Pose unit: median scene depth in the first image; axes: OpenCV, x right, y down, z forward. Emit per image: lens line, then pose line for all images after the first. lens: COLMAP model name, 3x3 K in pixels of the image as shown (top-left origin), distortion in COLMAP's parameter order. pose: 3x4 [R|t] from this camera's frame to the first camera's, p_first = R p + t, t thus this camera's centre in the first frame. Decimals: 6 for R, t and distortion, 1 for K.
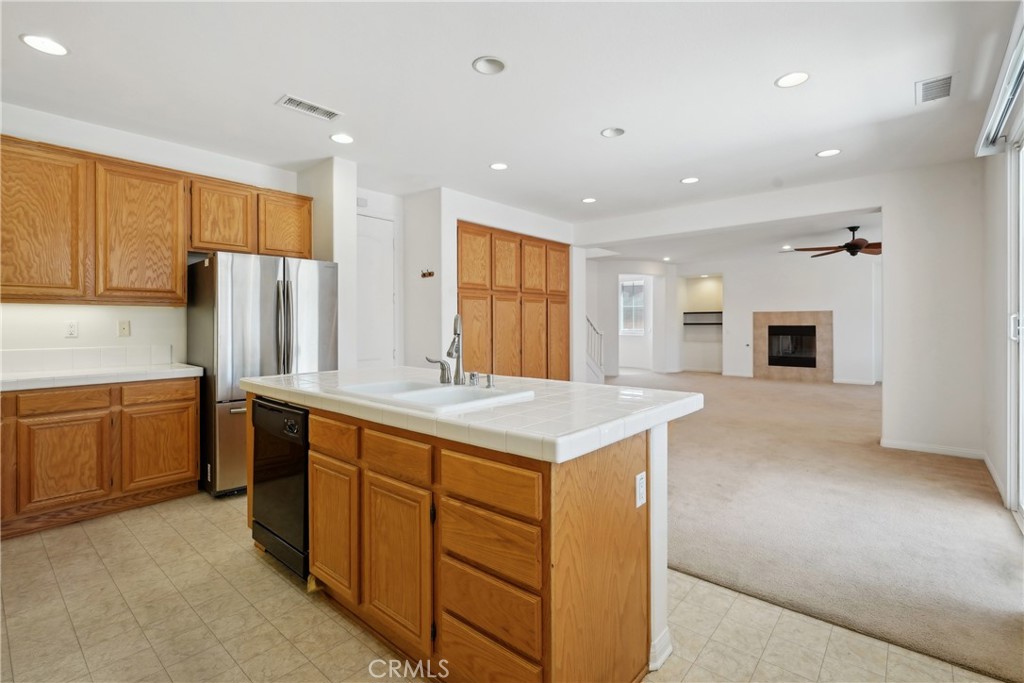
lens RADIAL K [[472.1, 0, 512.2], [0, 472.1, 323.9], [0, 0, 1]] dist [-0.010537, 0.003085]
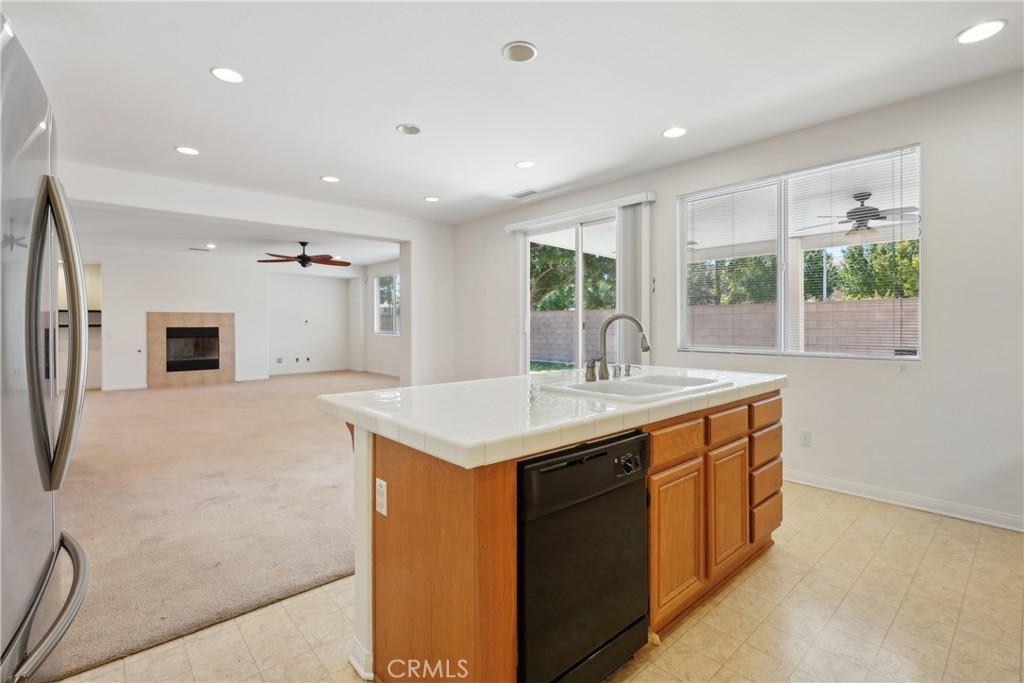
lens RADIAL K [[472.1, 0, 513.8], [0, 472.1, 324.9], [0, 0, 1]] dist [-0.010537, 0.003085]
pose [[0.130196, 0.000206, 0.991488, -0.386556], [0.003392, 0.999994, -0.000654, 0.002072], [-0.991482, 0.003448, 0.130195, 0.344539]]
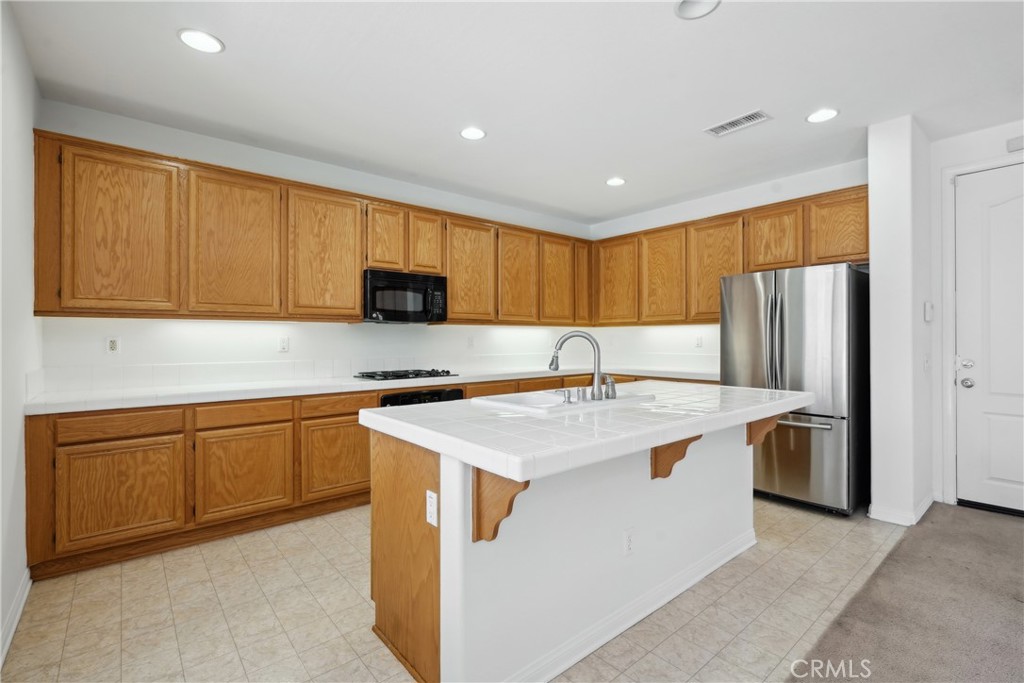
lens RADIAL K [[472.1, 0, 511.7], [0, 472.1, 338.8], [0, 0, 1]] dist [-0.010537, 0.003085]
pose [[-0.159729, 0.003523, -0.987155, 0.295057], [0.003202, 0.999990, 0.003050, -0.002090], [0.987156, -0.002673, -0.159738, 0.319011]]
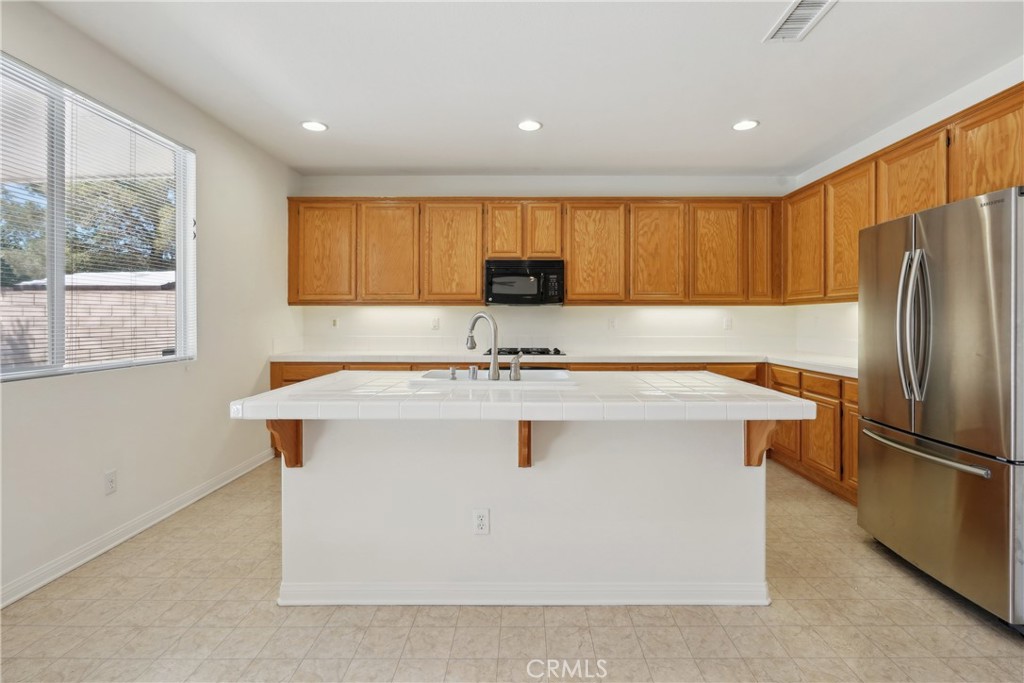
lens RADIAL K [[472.1, 0, 521.8], [0, 472.1, 321.3], [0, 0, 1]] dist [-0.010537, 0.003085]
pose [[-0.759969, 0.004712, -0.649943, 0.163614], [0.001837, 0.999985, 0.005102, -0.001235], [0.649957, 0.002684, -0.759966, 0.587721]]
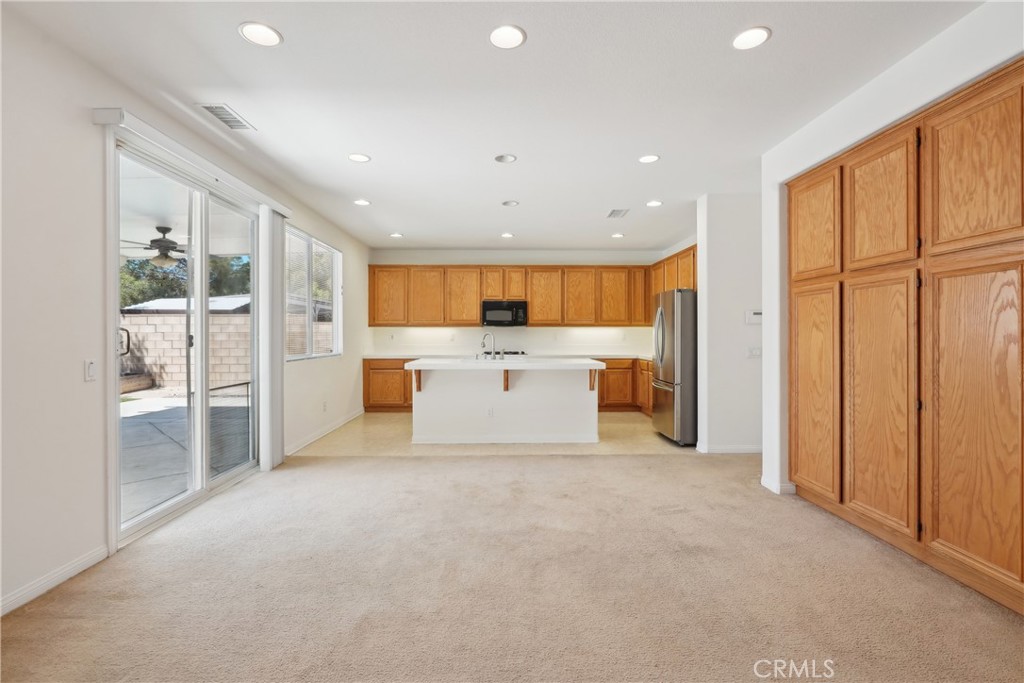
lens RADIAL K [[472.1, 0, 507.7], [0, 472.1, 334.9], [0, 0, 1]] dist [-0.010537, 0.003085]
pose [[-0.747553, 0.003128, -0.664195, 0.488157], [0.002664, 0.999995, 0.001711, -0.002316], [0.664197, -0.000490, -0.747558, 0.952078]]
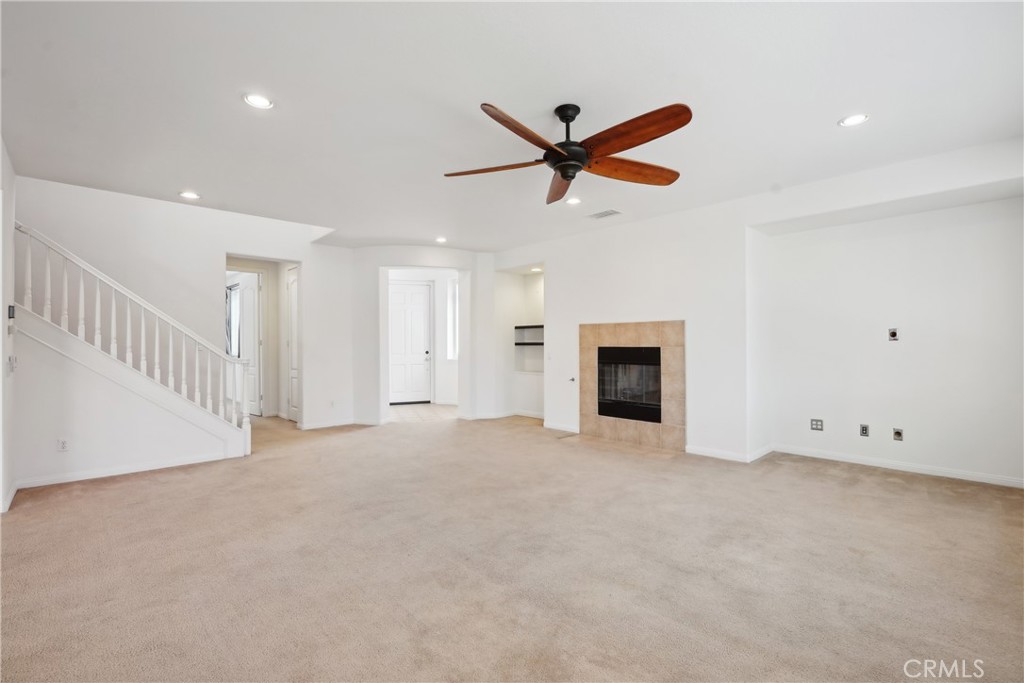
lens RADIAL K [[472.1, 0, 514.8], [0, 472.1, 343.9], [0, 0, 1]] dist [-0.010537, 0.003085]
pose [[0.993728, -0.002432, -0.111796, 0.766015], [0.002518, 0.999997, 0.000632, -0.001303], [0.111794, -0.000909, 0.993731, 0.612235]]
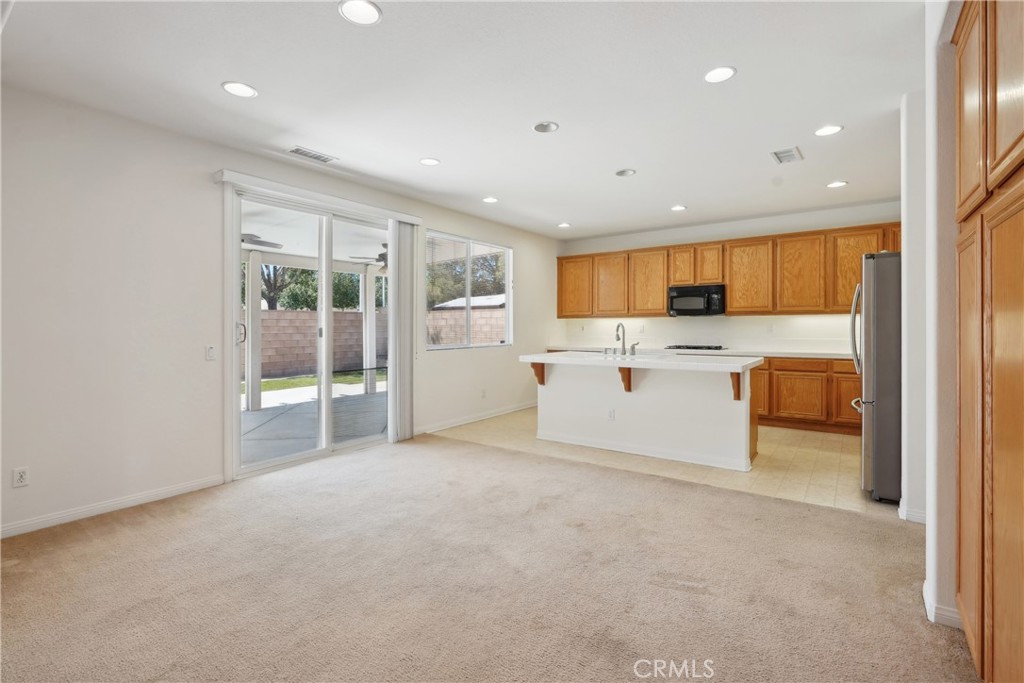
lens RADIAL K [[472.1, 0, 510.8], [0, 472.1, 329.1], [0, 0, 1]] dist [-0.010537, 0.003085]
pose [[-0.997005, 0.008192, -0.076898, 0.187915], [0.007697, 0.999948, 0.006727, -0.003219], [0.076949, 0.006115, -0.997016, 1.021736]]
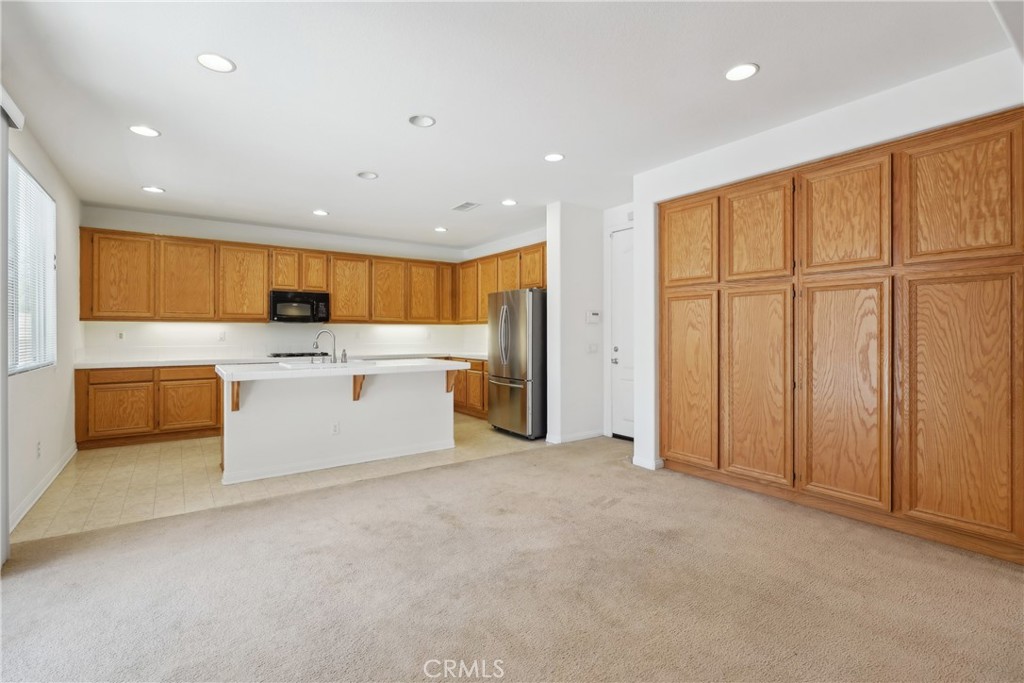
lens RADIAL K [[472.1, 0, 512.0], [0, 472.1, 333.8], [0, 0, 1]] dist [-0.010537, 0.003085]
pose [[-0.233438, 0.004815, -0.972360, 0.550216], [0.000903, 0.999988, 0.004735, -0.002581], [0.972371, 0.000228, -0.233440, 0.724014]]
